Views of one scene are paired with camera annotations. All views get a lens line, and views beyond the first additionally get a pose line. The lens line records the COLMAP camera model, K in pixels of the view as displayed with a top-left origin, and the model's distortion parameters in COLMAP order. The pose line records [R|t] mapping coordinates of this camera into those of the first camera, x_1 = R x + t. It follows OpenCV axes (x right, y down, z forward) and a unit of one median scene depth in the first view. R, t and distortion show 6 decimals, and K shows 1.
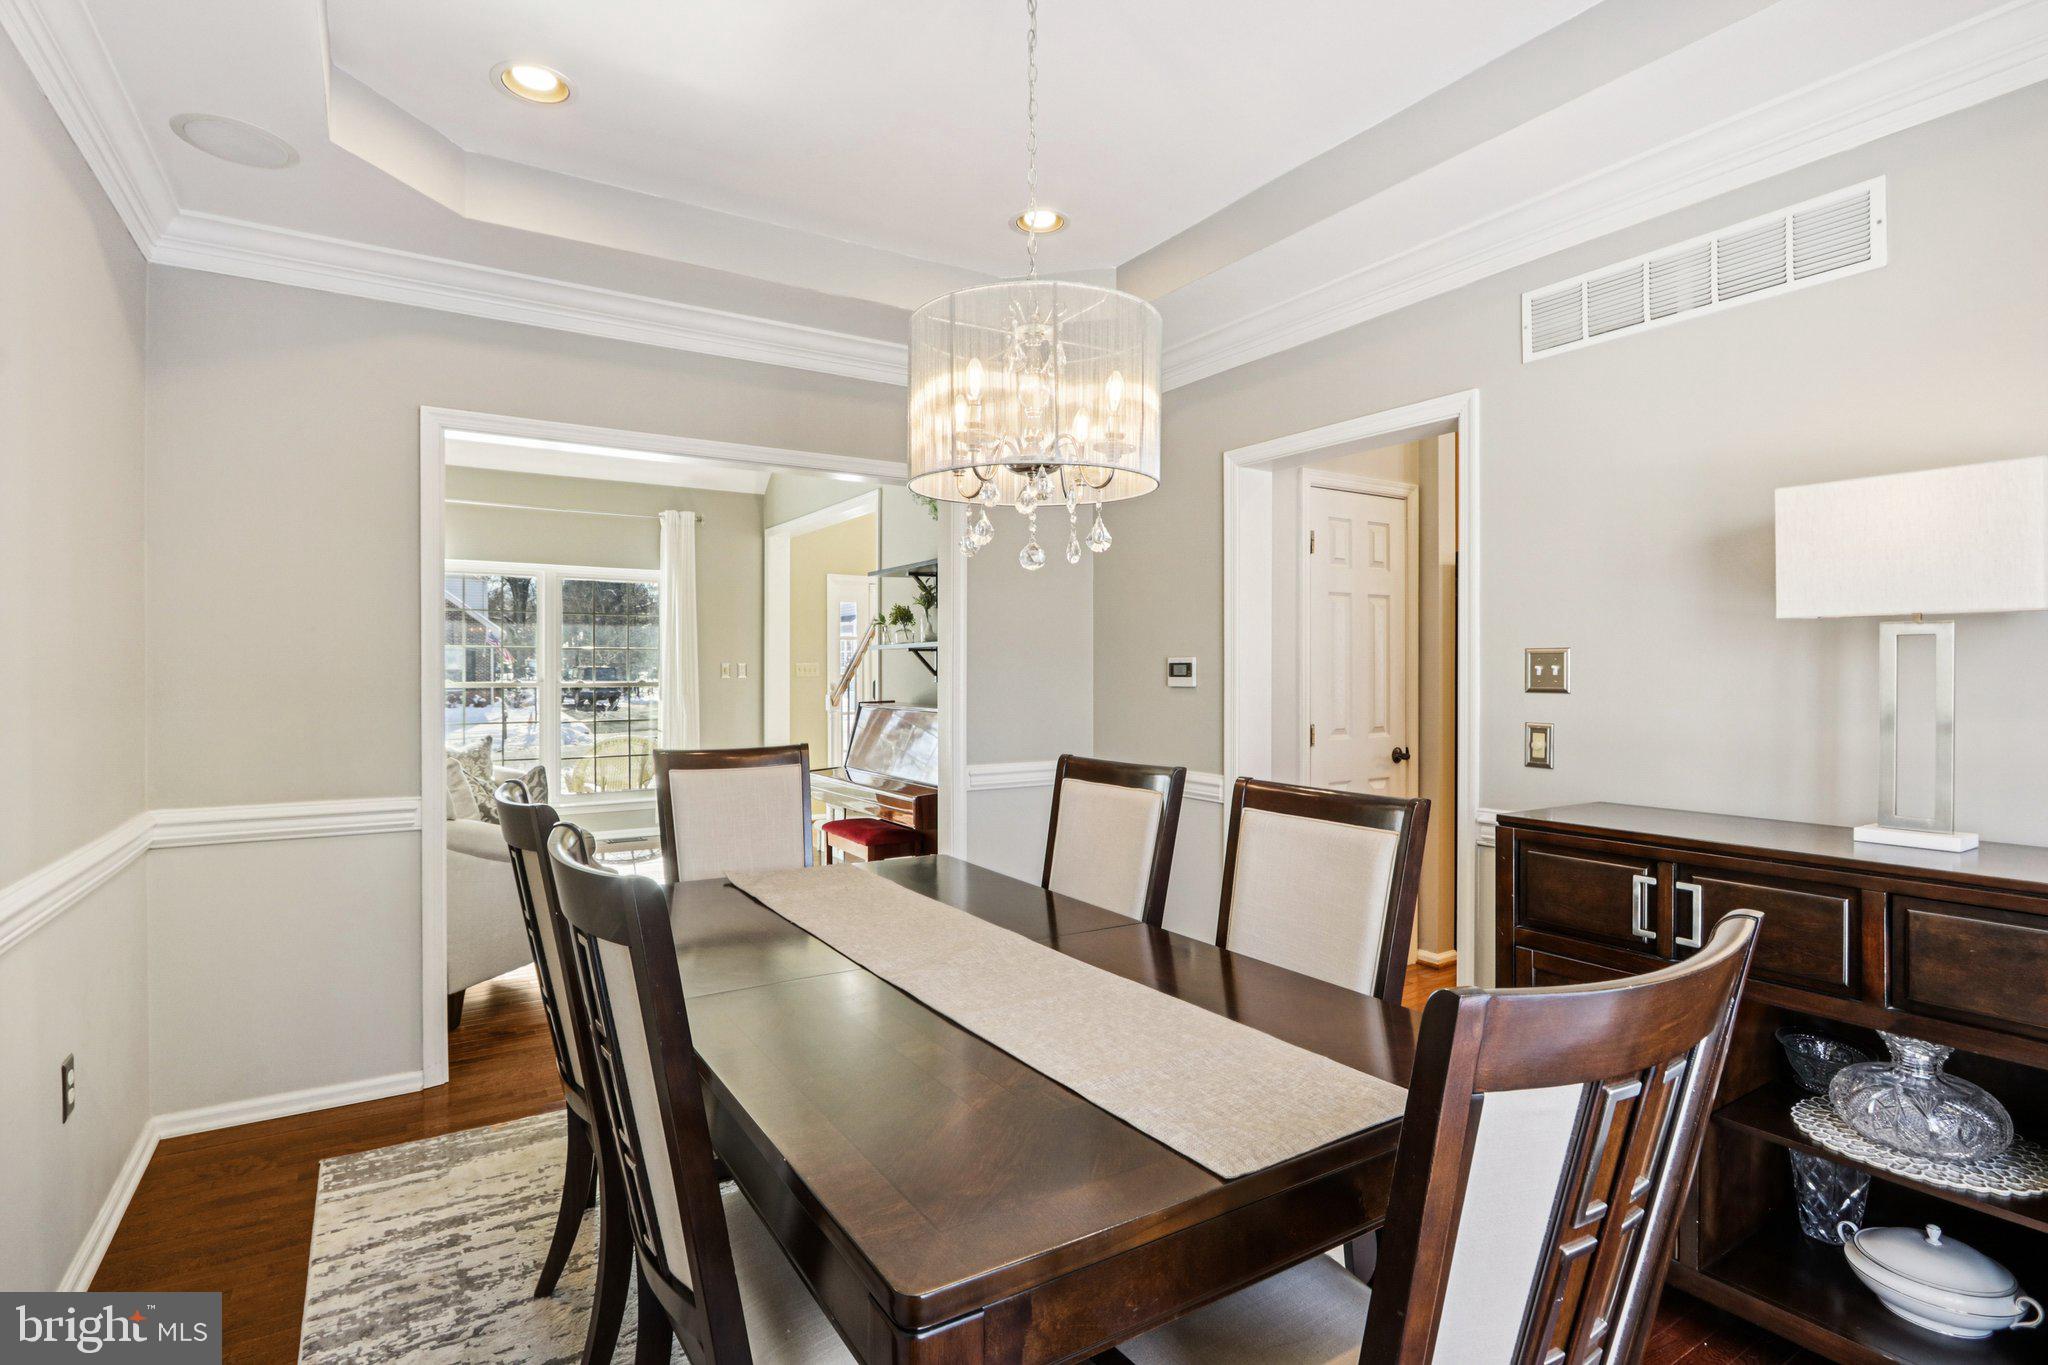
lens RADIAL K [[1002.8, 0, 1007.6], [0, 1002.8, 674.8], [0, 0, 1]] dist [-0.027035, 0.005160]
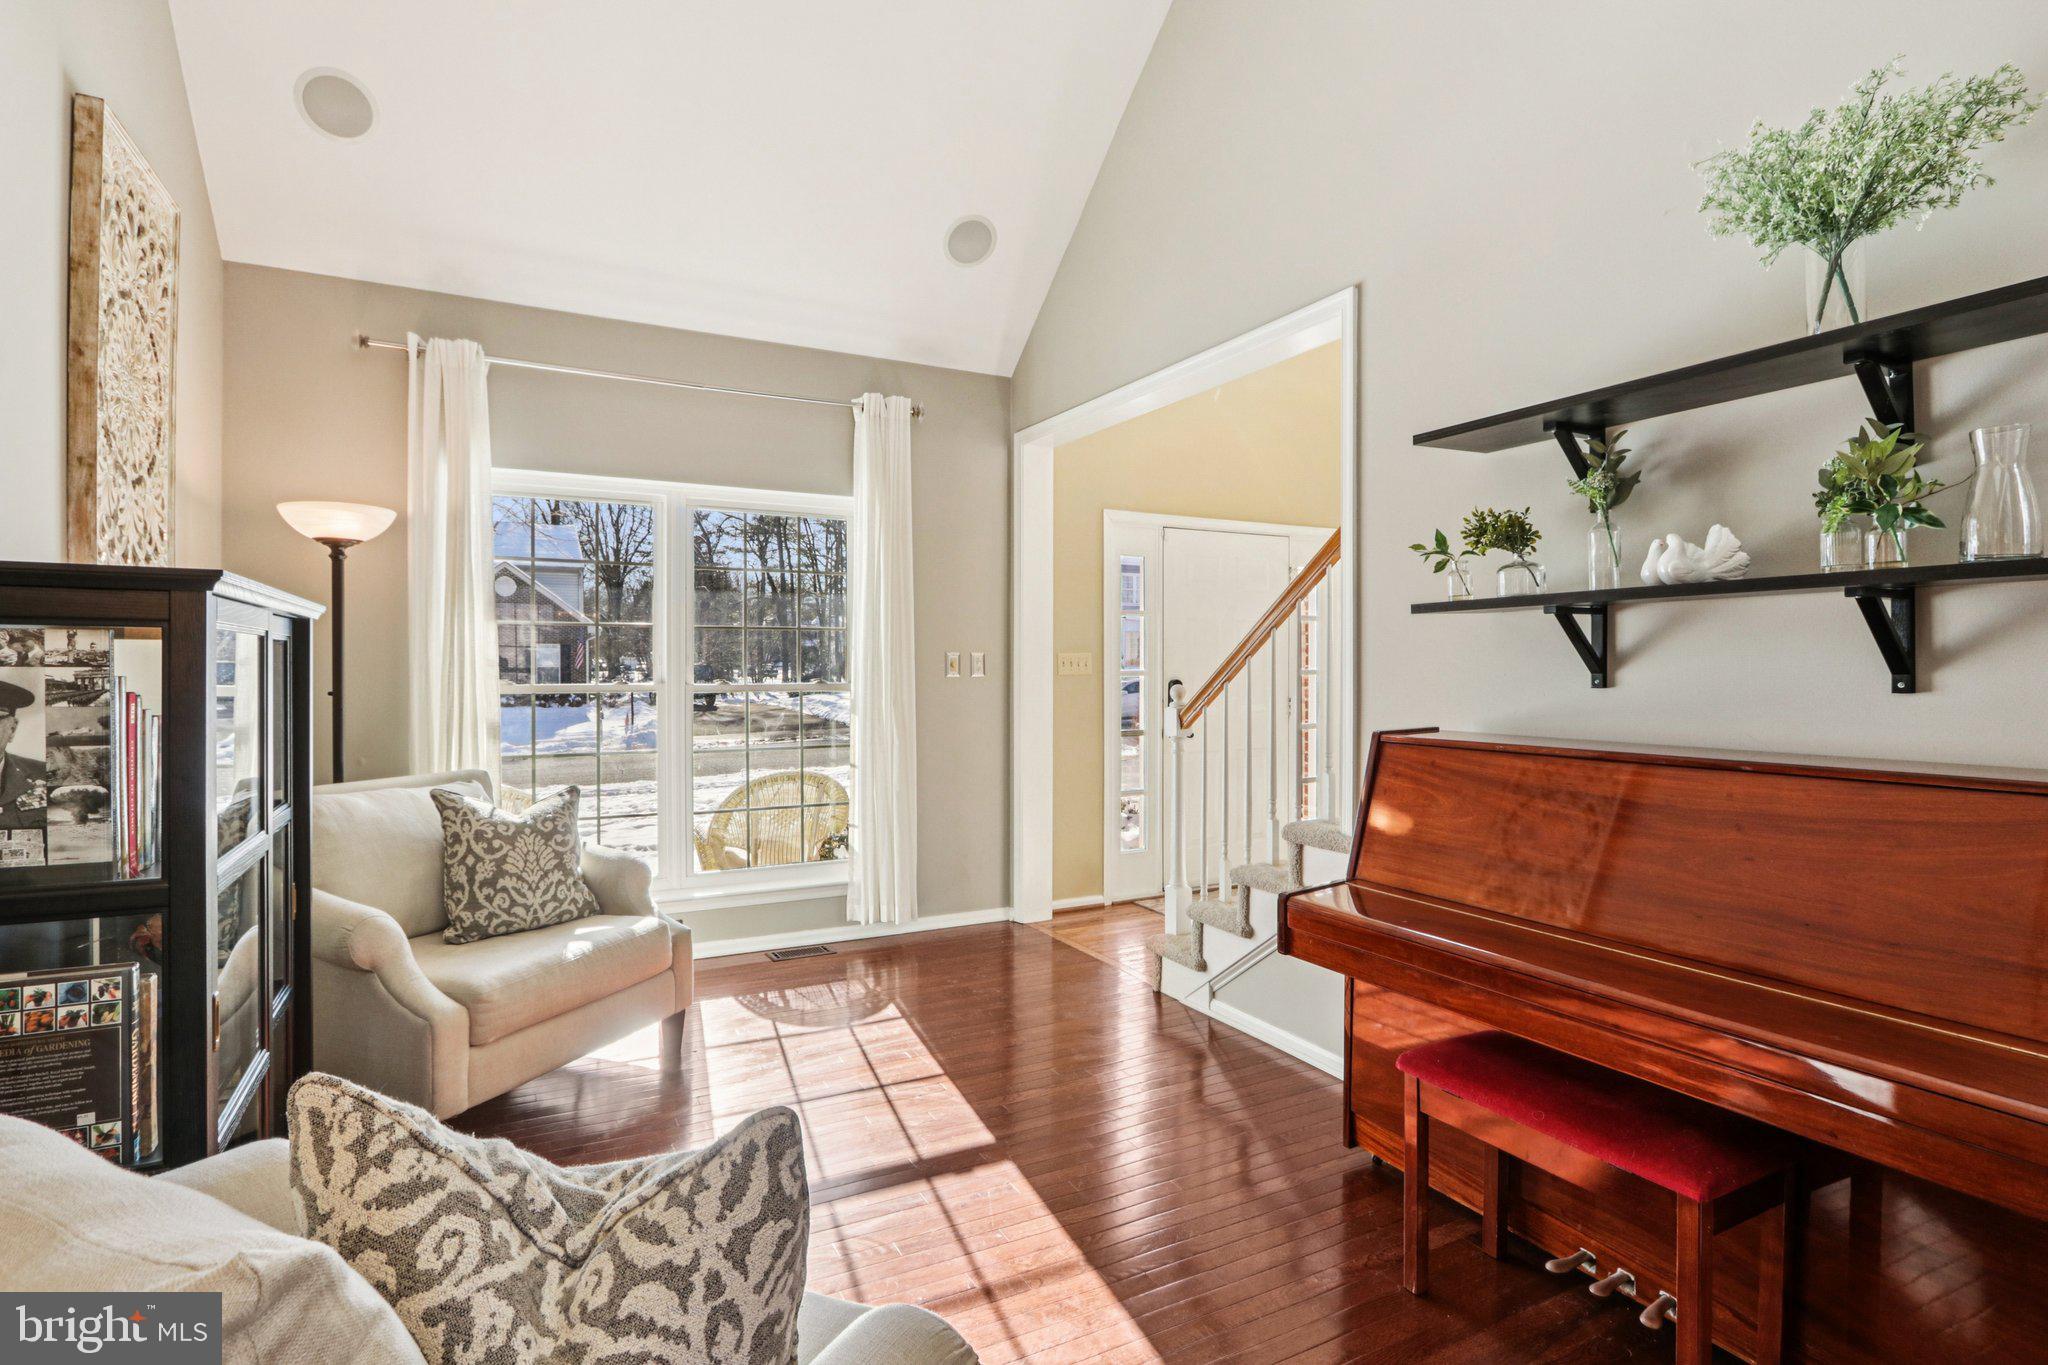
lens RADIAL K [[1002.8, 0, 1027.3], [0, 1002.8, 678.6], [0, 0, 1]] dist [-0.027035, 0.005160]
pose [[0.998016, -0.000680, -0.062950, -0.206074], [0.001047, 0.999983, 0.005789, 0.000865], [0.062945, -0.005843, 0.998000, 0.407636]]
